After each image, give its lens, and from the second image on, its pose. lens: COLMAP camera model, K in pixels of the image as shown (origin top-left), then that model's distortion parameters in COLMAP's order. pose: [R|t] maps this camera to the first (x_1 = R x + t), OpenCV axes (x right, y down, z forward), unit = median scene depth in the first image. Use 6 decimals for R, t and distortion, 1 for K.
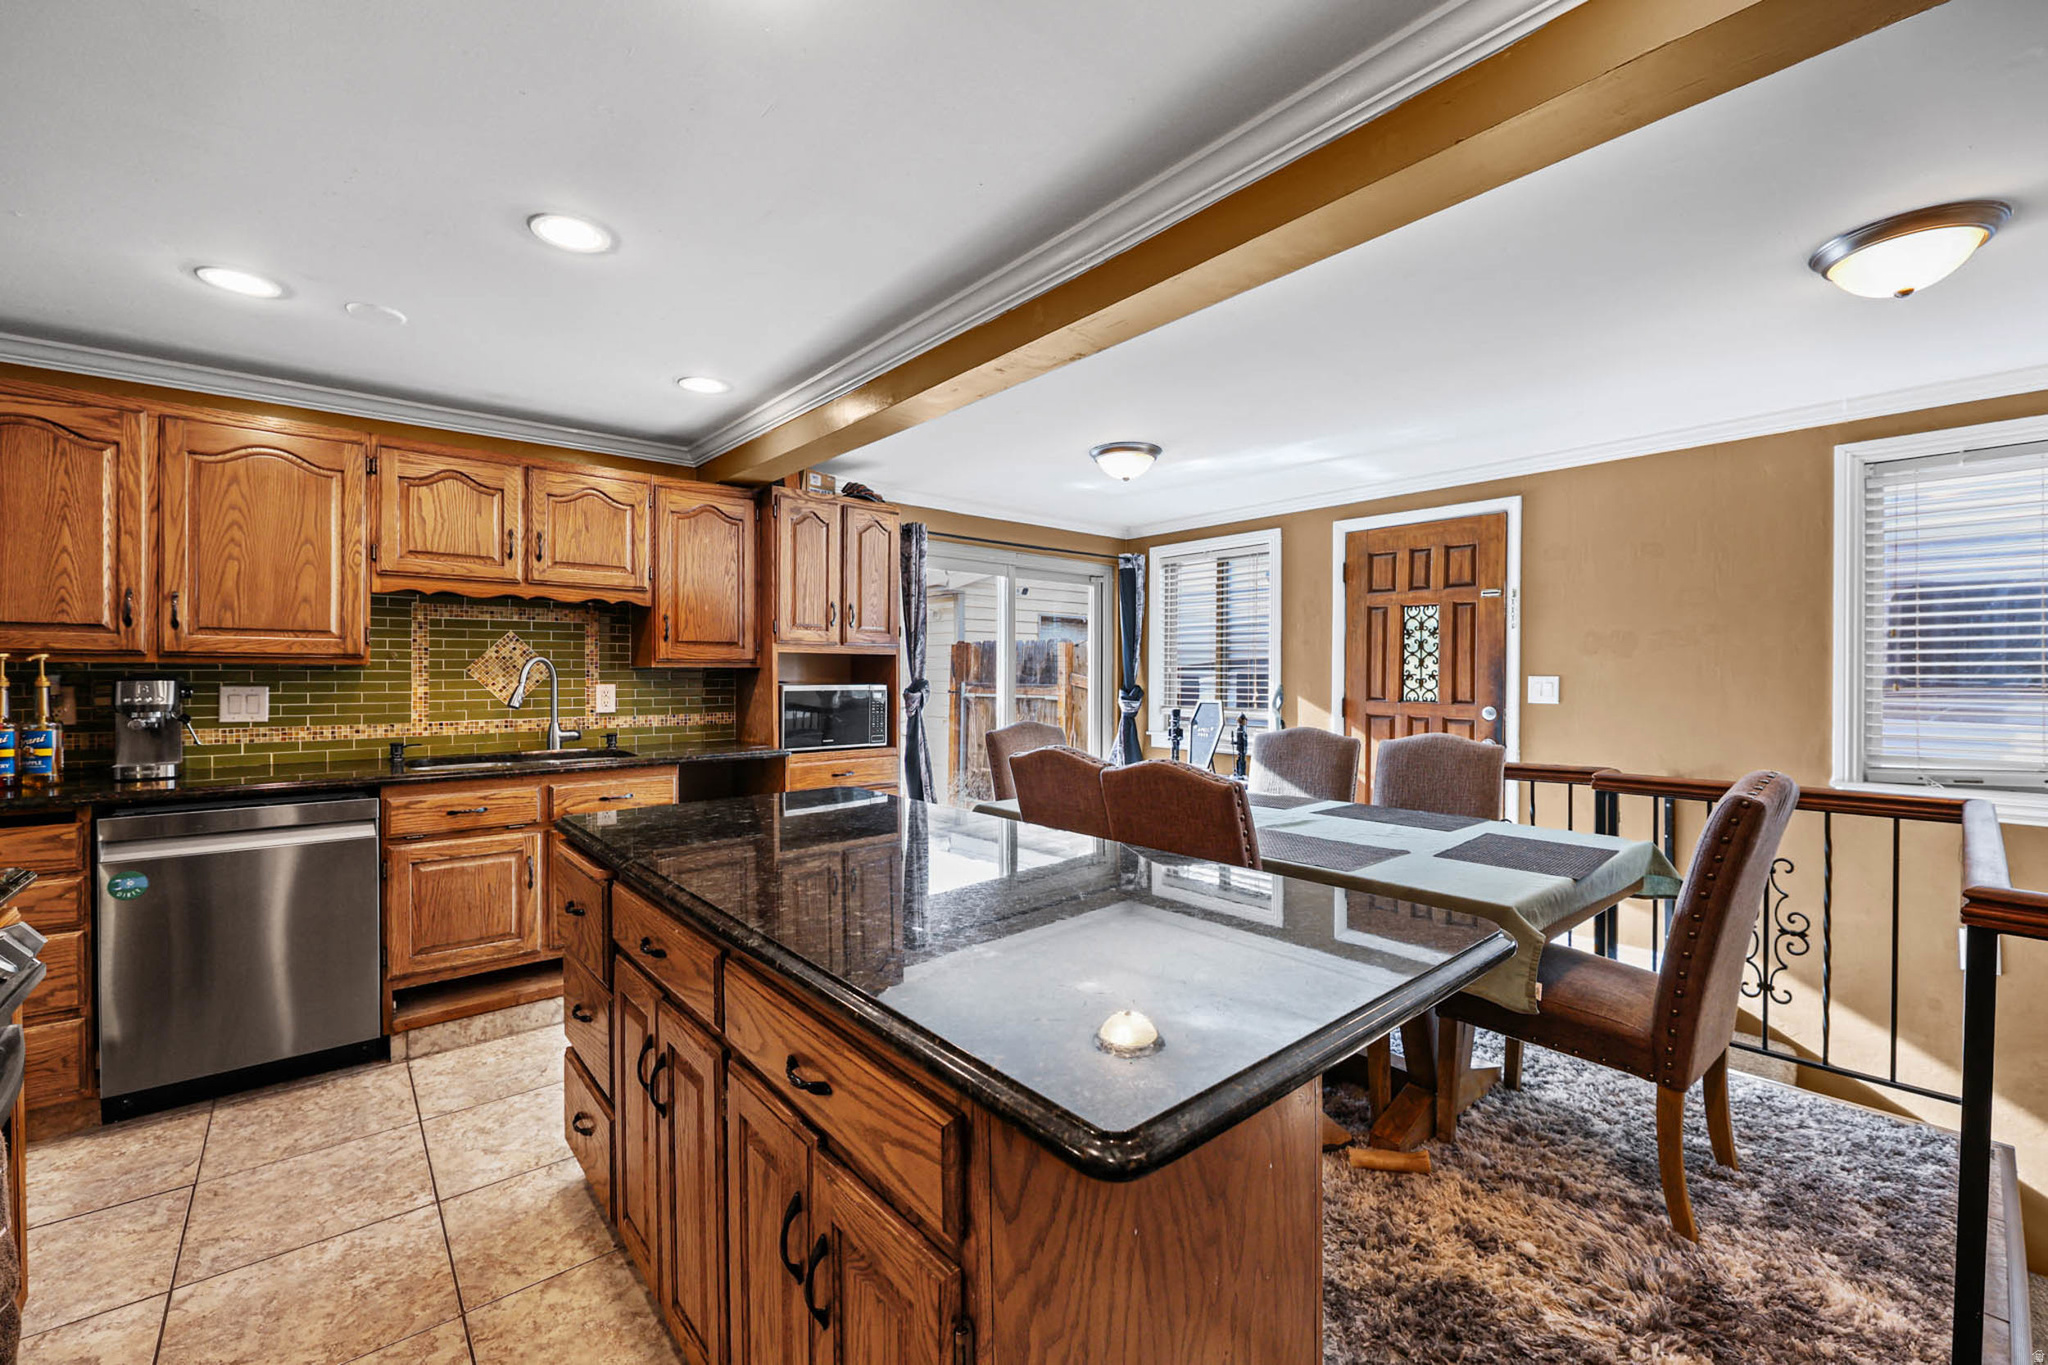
lens RADIAL K [[841.6, 0, 1036.4], [0, 841.6, 681.7], [0, 0, 1]] dist [0.000398, -0.000677]
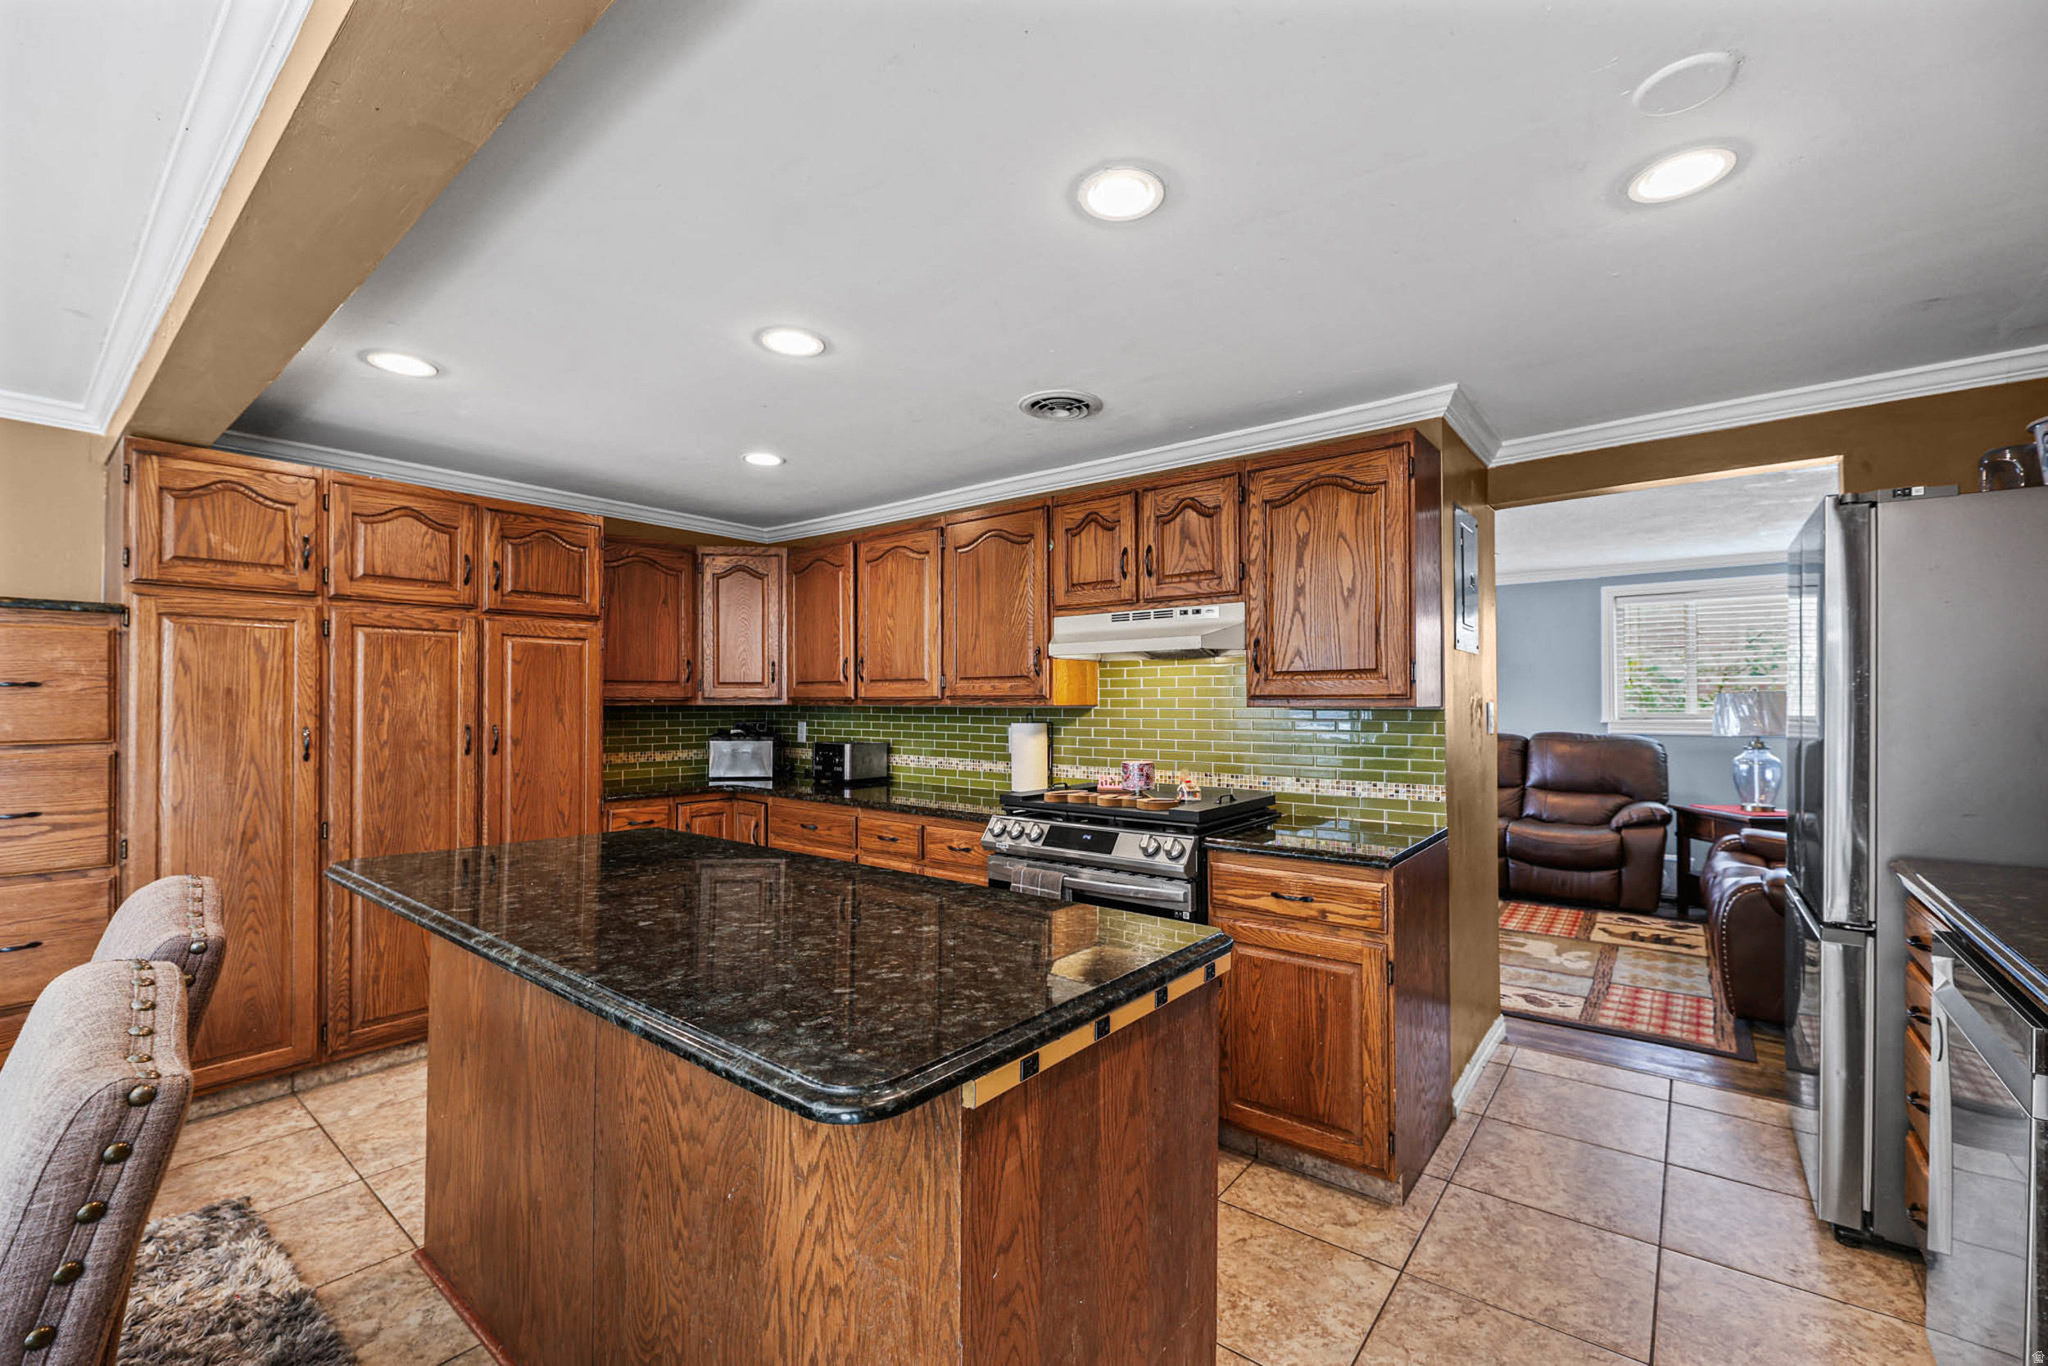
lens RADIAL K [[841.6, 0, 1020.1], [0, 841.6, 708.6], [0, 0, 1]] dist [0.000398, -0.000677]
pose [[-0.985644, -0.000187, -0.168839, -0.175265], [-0.002225, 0.999927, 0.011881, -0.017364], [0.168825, 0.012086, -0.985572, 1.037045]]
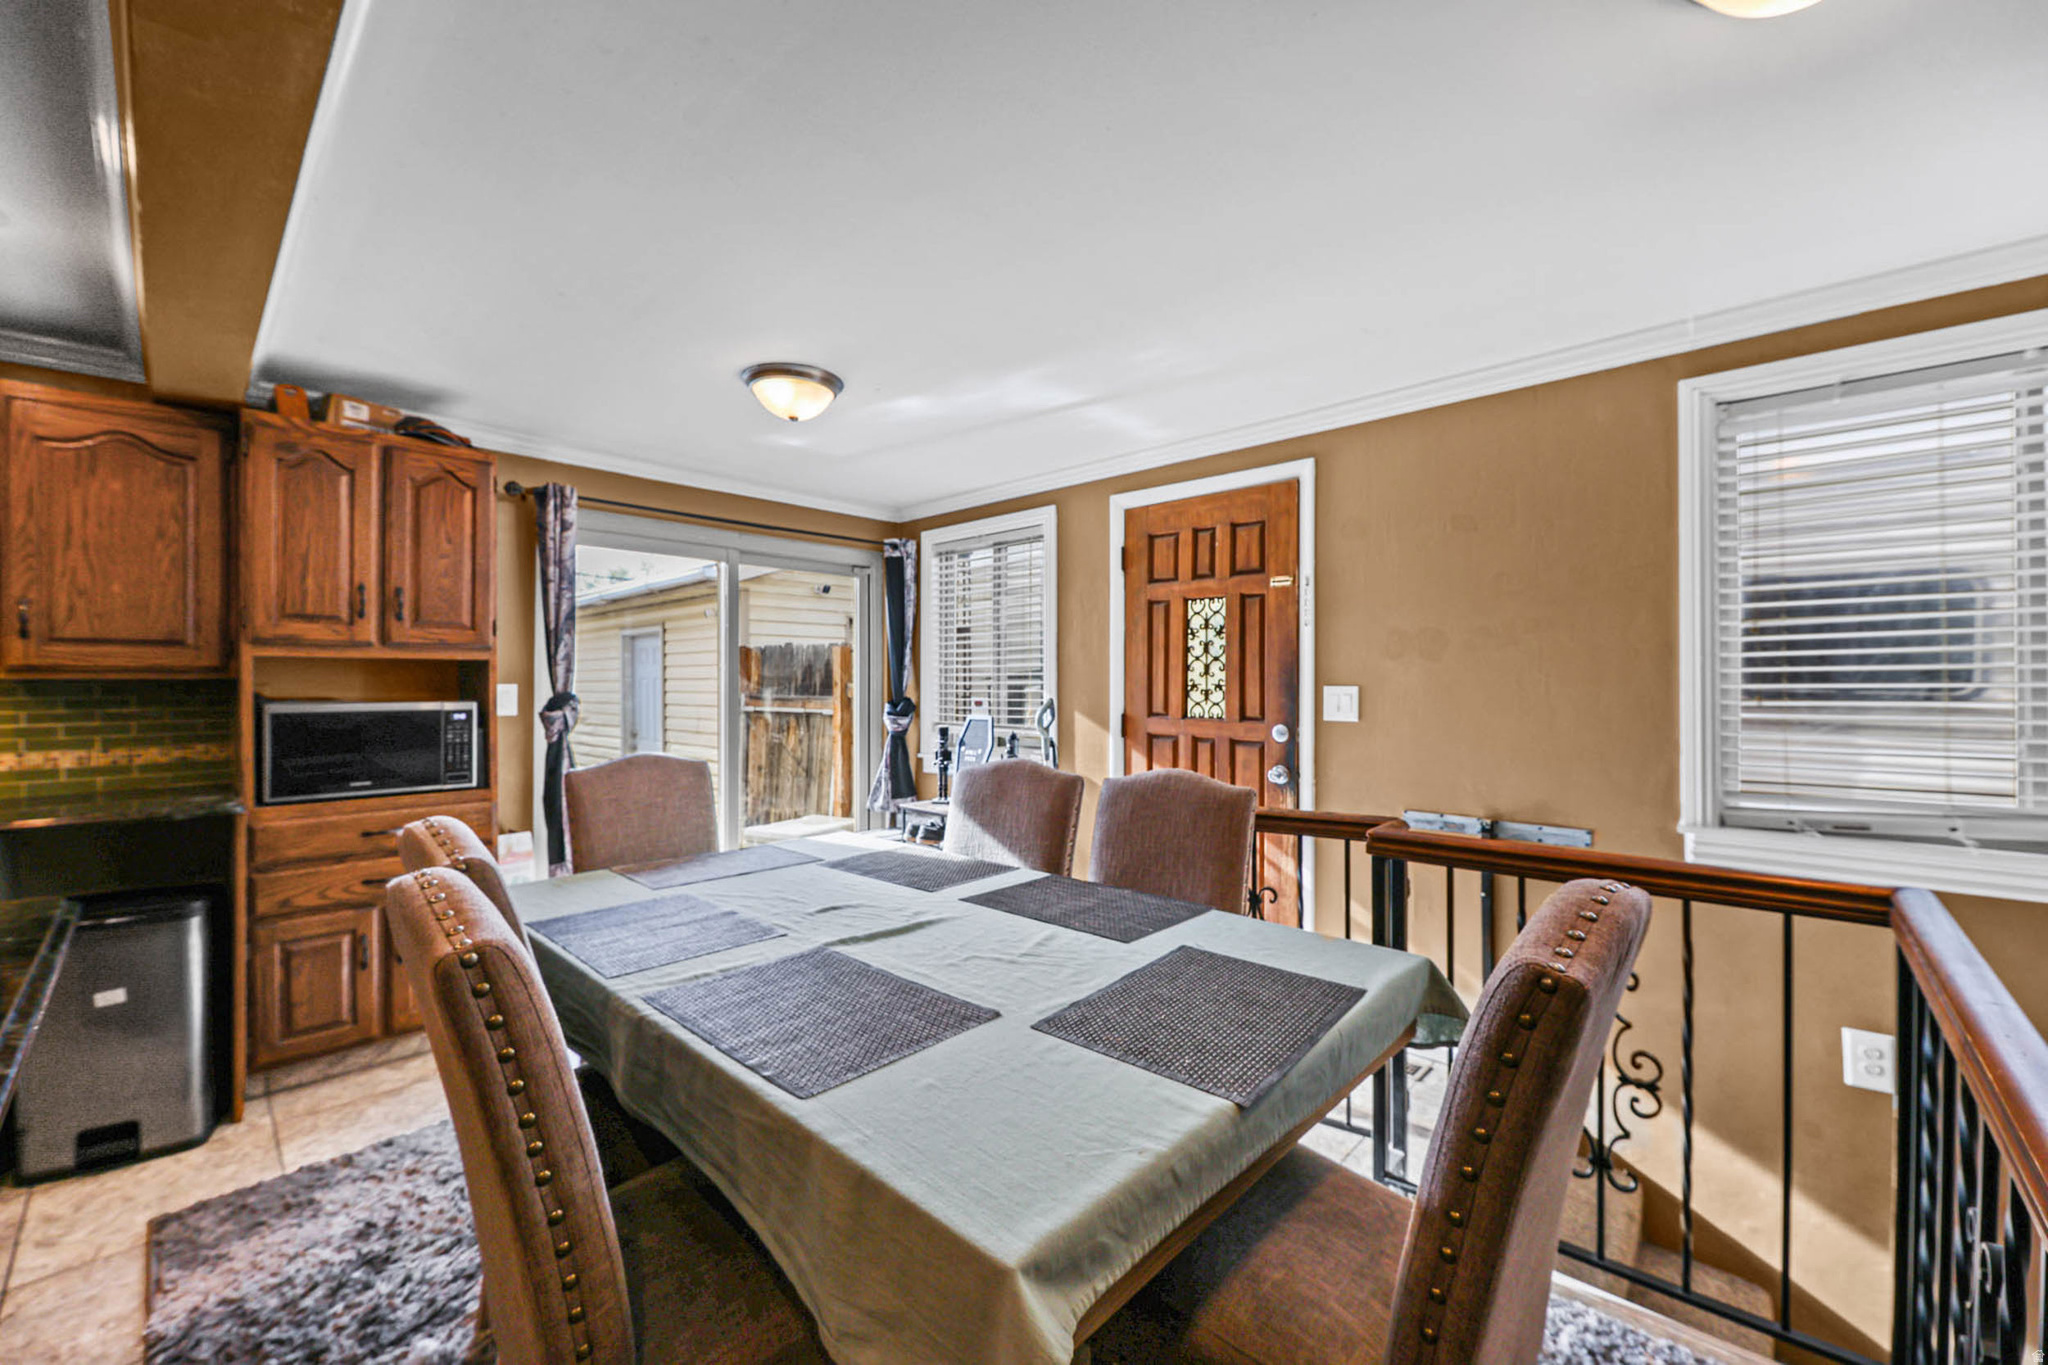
lens RADIAL K [[817.4, 0, 1045.1], [0, 817.4, 683.0], [0, 0, 1]] dist [-0.001084, -0.000178]
pose [[0.993594, -0.003855, 0.112939, 0.297122], [0.004760, 0.999959, -0.007743, -0.006194], [-0.112904, 0.008231, 0.993572, 0.335924]]
